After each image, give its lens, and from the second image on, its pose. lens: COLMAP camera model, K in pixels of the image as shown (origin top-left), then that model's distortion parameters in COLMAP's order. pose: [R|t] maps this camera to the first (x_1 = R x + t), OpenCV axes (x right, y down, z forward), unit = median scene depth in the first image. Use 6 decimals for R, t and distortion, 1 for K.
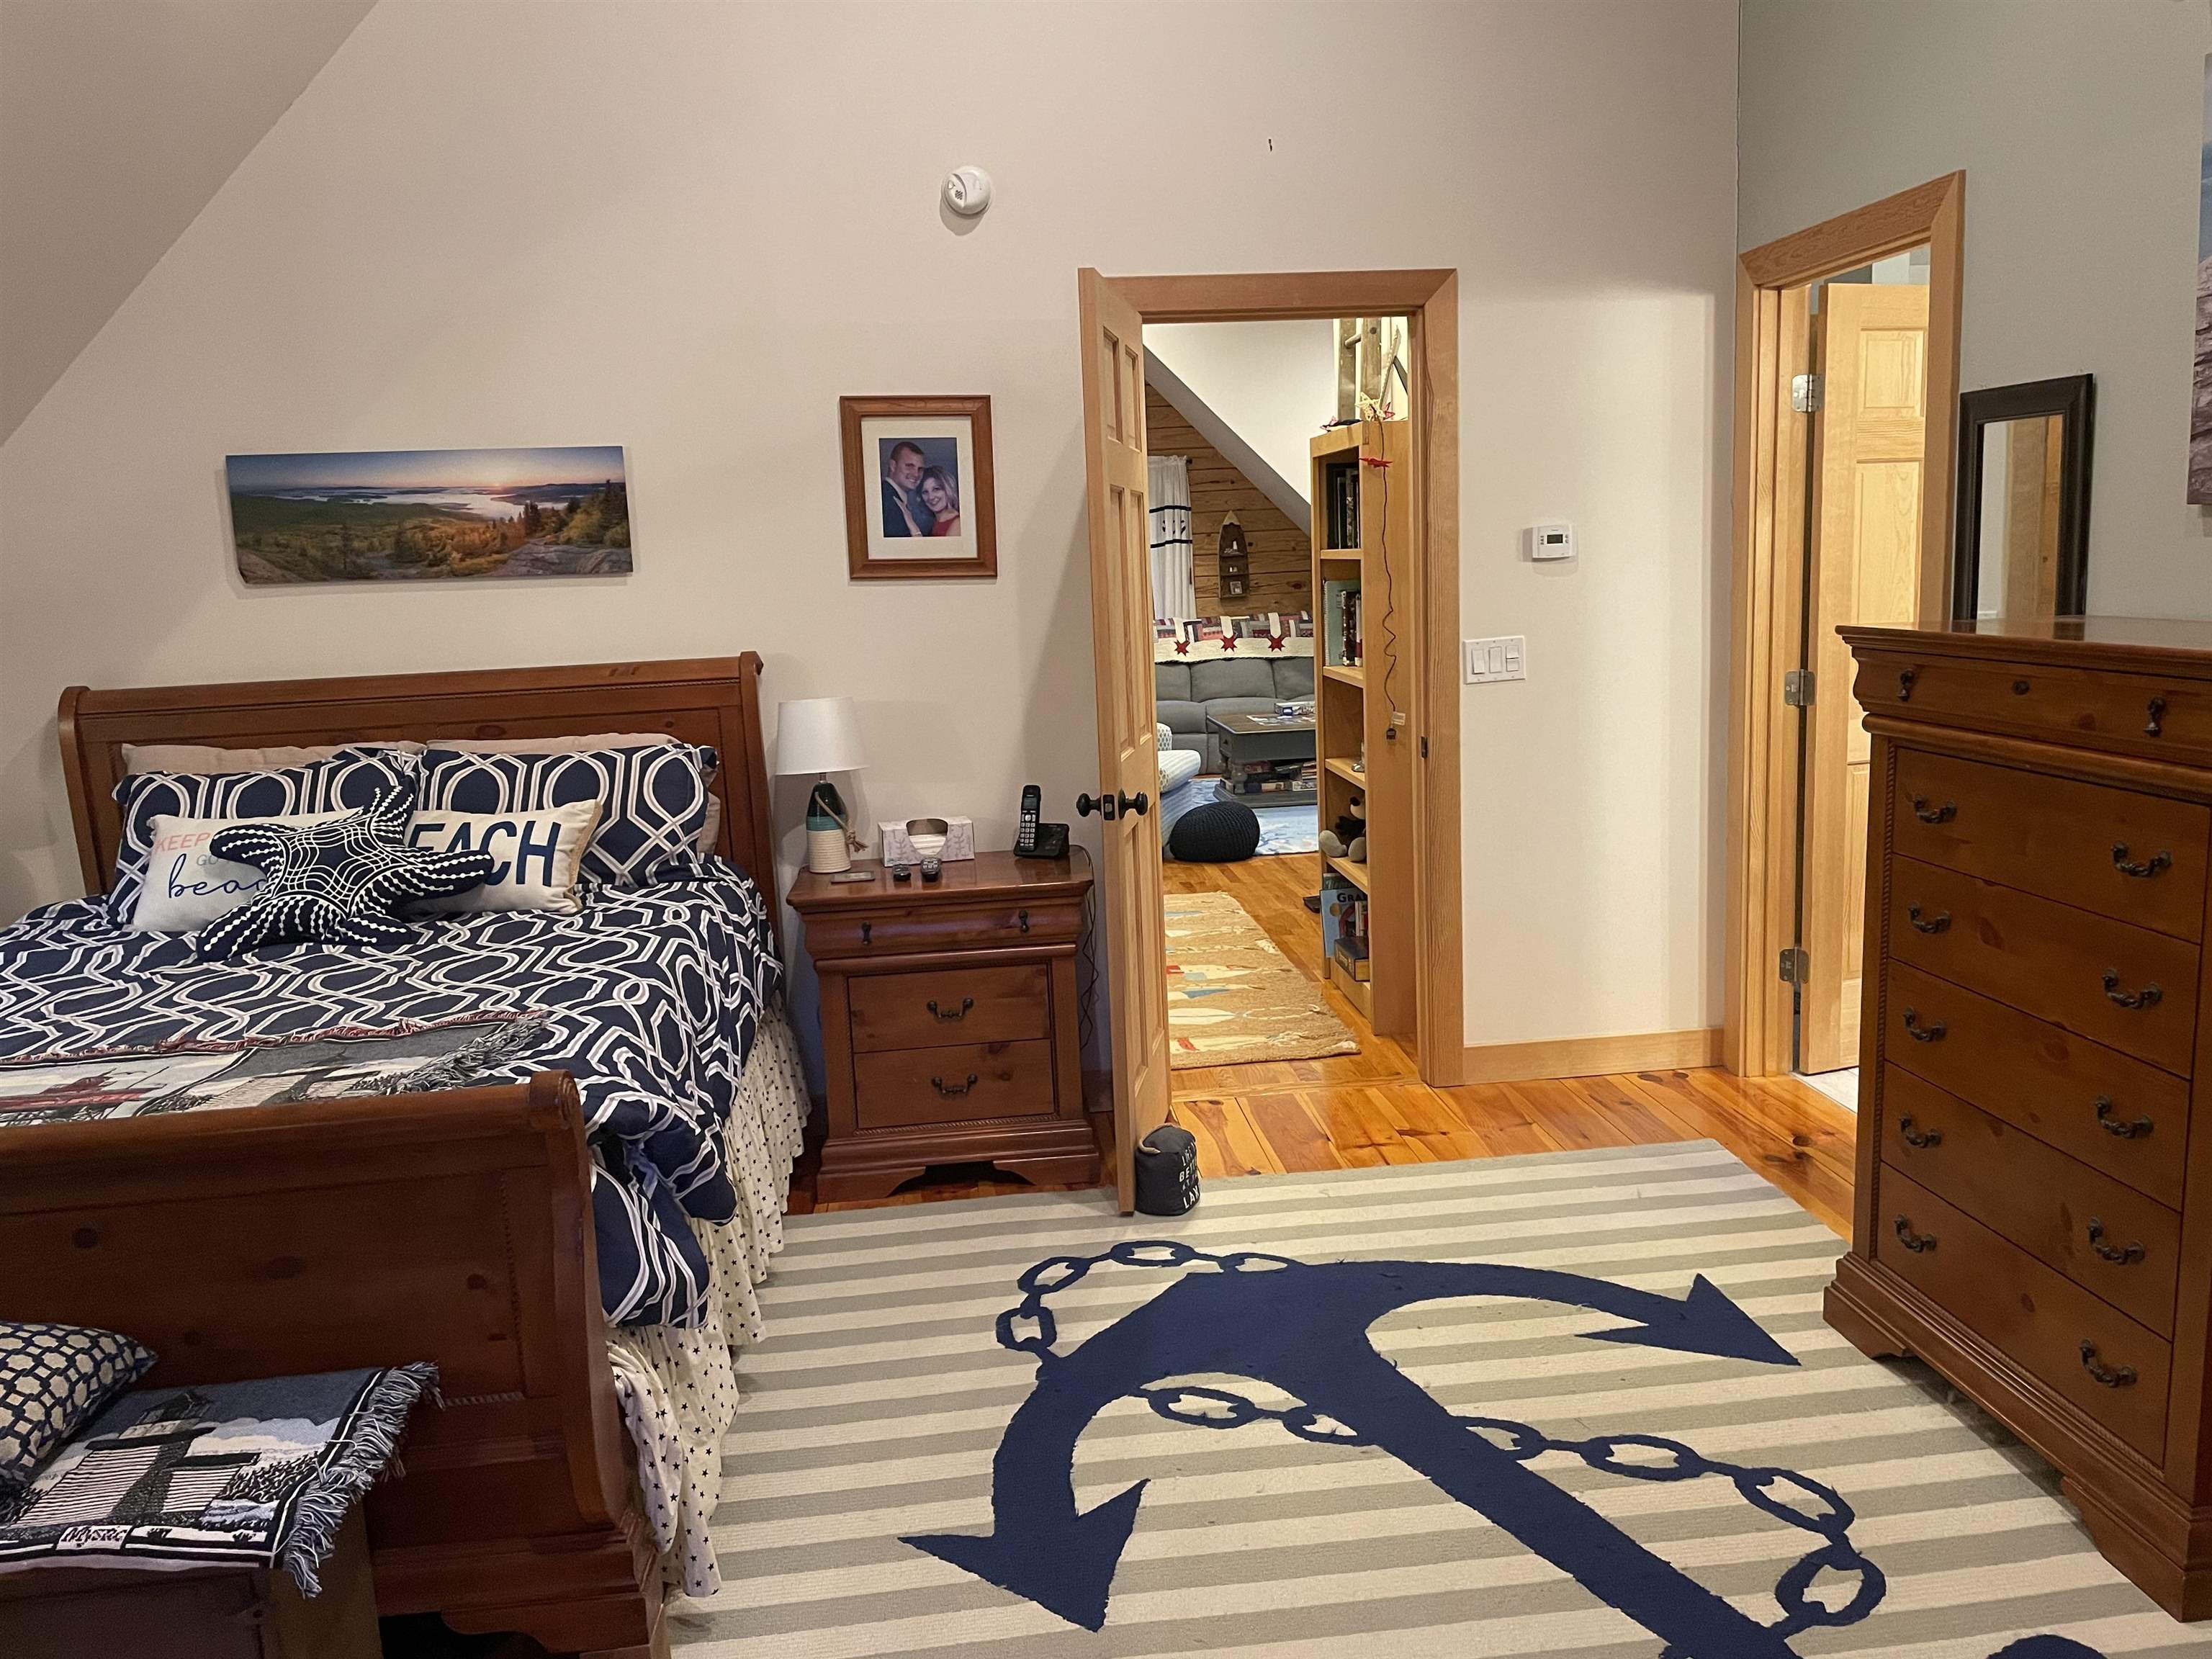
lens RADIAL K [[1666.9, 0, 1115.0], [0, 1666.9, 822.3], [0, 0, 1]] dist [0.094111, -0.119472]
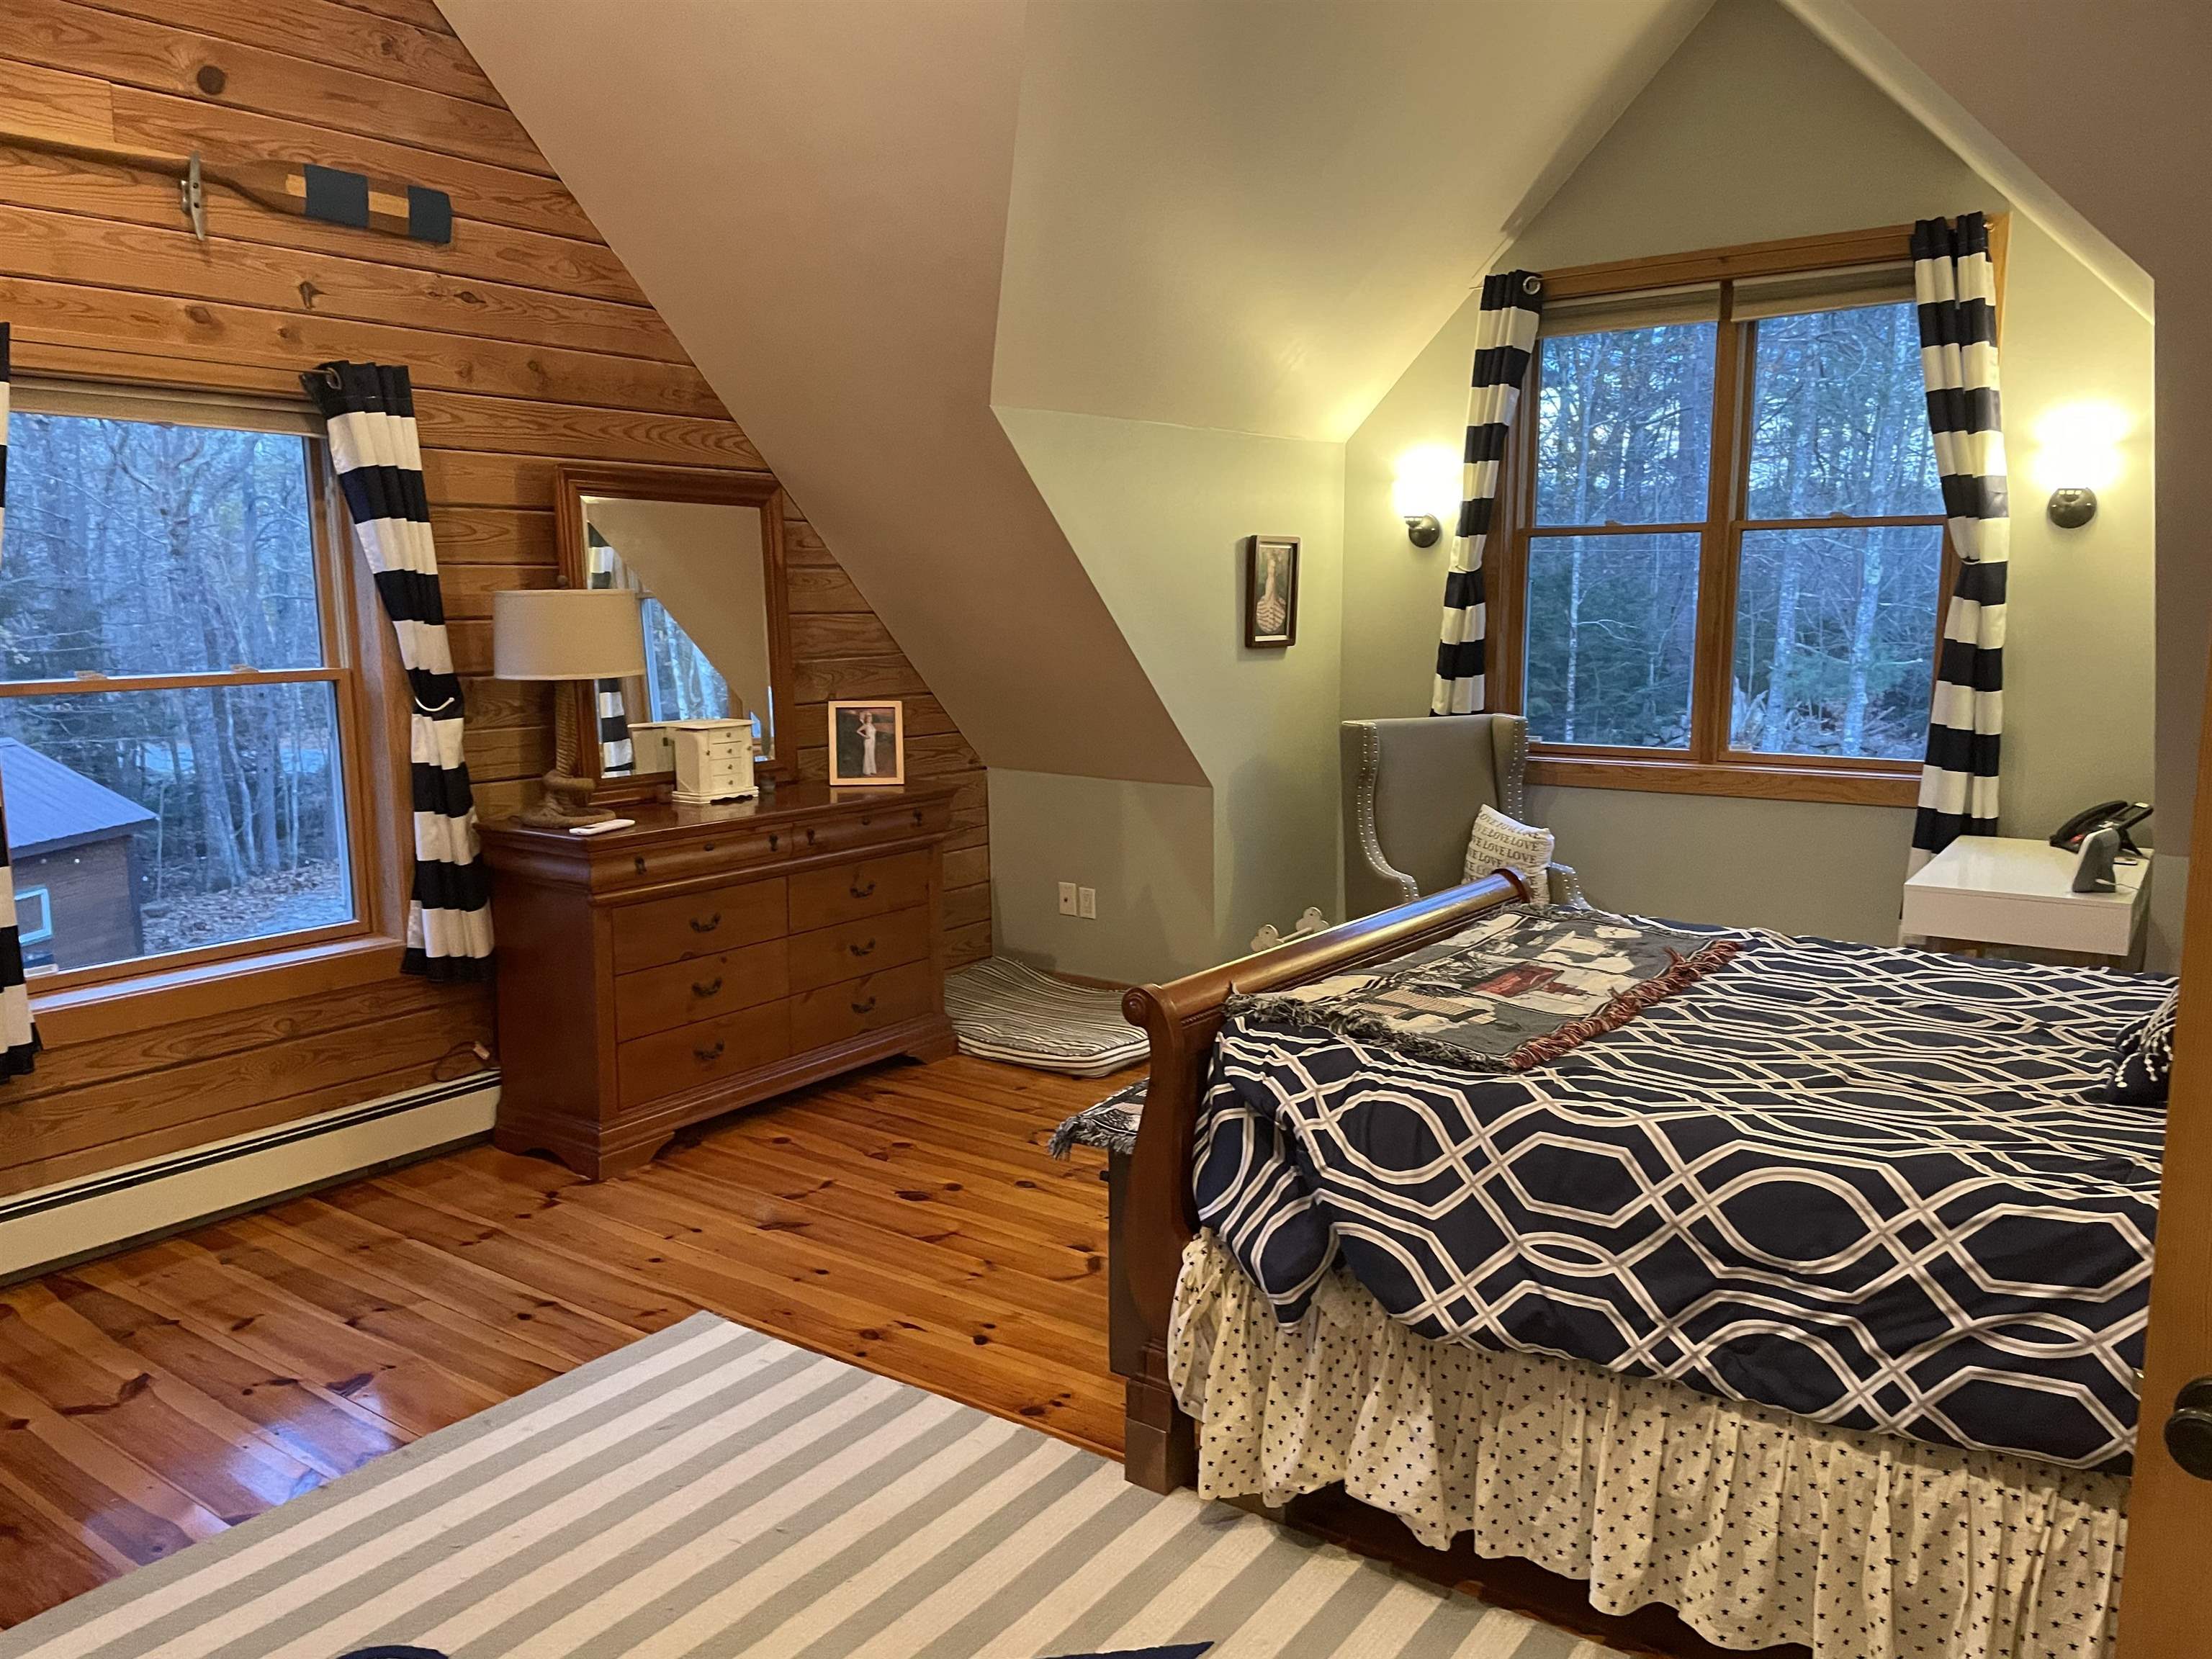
lens RADIAL K [[1666.9, 0, 1083.9], [0, 1666.9, 840.6], [0, 0, 1]] dist [0.094111, -0.119472]
pose [[-0.668692, 0.164503, -0.725113, 0.411550], [-0.076241, 0.954908, 0.286945, -0.217055], [0.739620, 0.247161, -0.625998, 1.073364]]
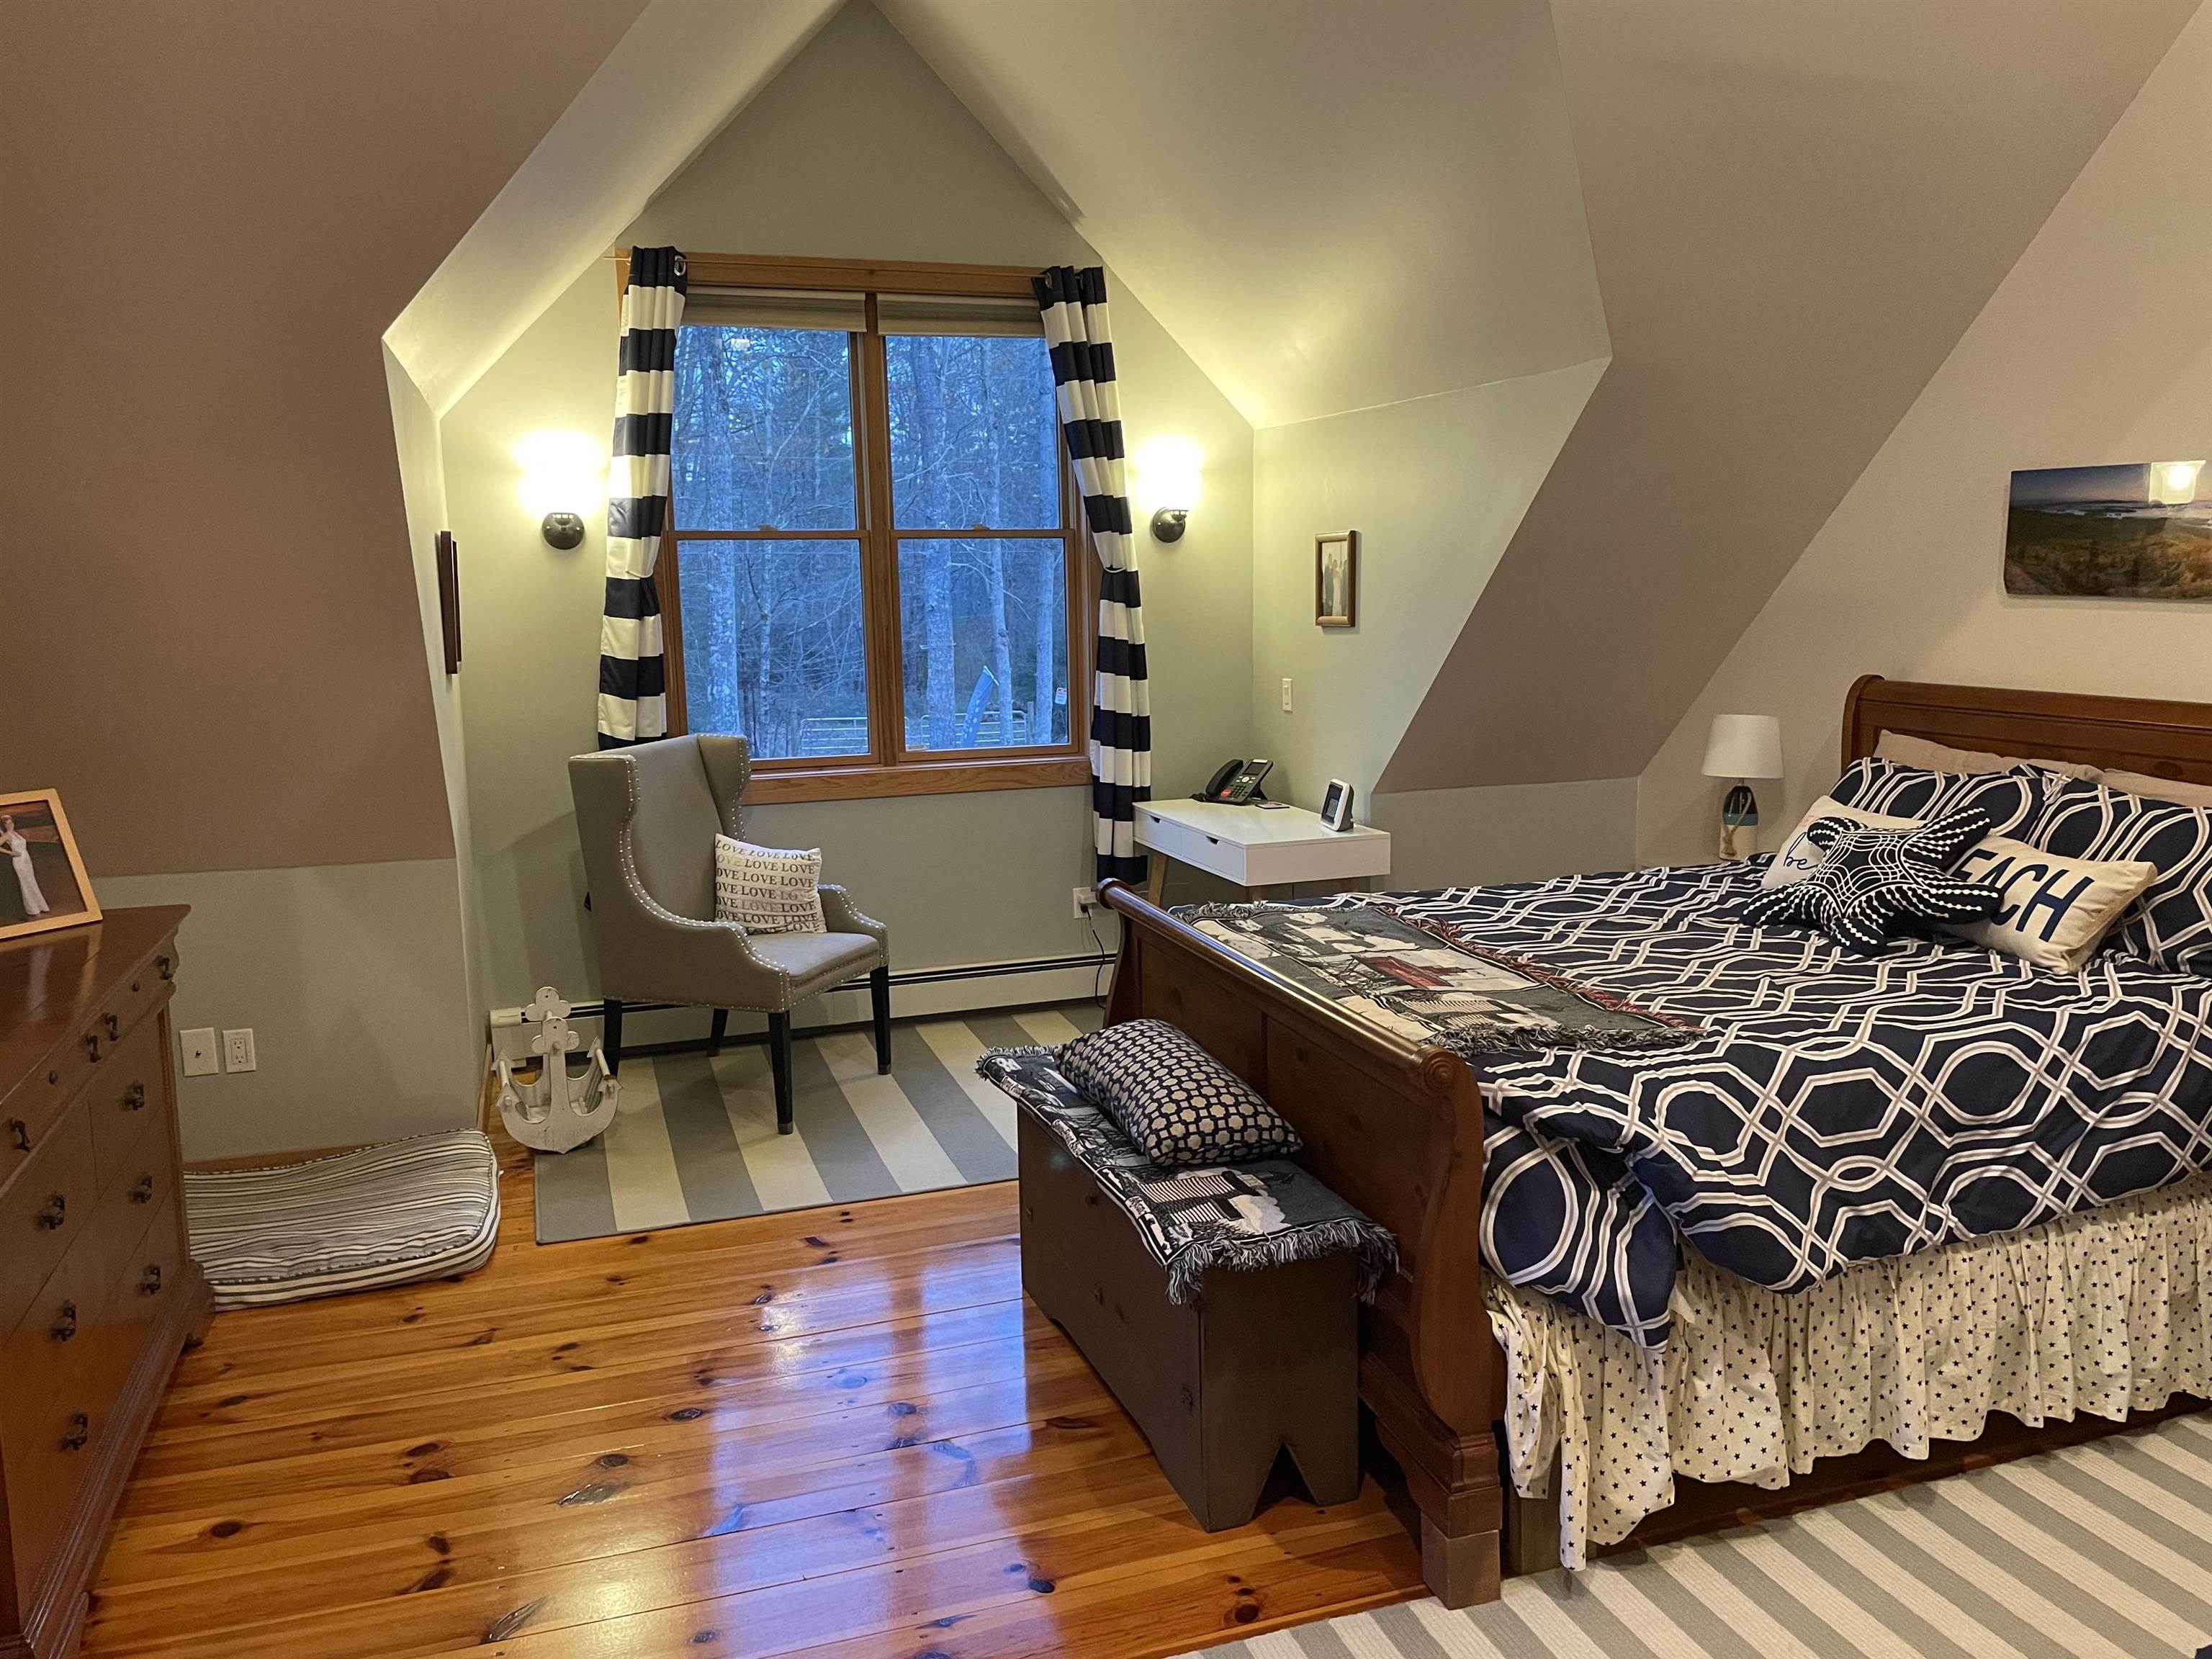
lens RADIAL K [[1666.9, 0, 1110.2], [0, 1666.9, 815.4], [0, 0, 1]] dist [0.094111, -0.119472]
pose [[0.228251, 0.187564, -0.955365, 0.452084], [-0.146607, 0.976700, 0.156726, -0.106055], [0.962501, 0.104291, 0.250431, 0.260660]]
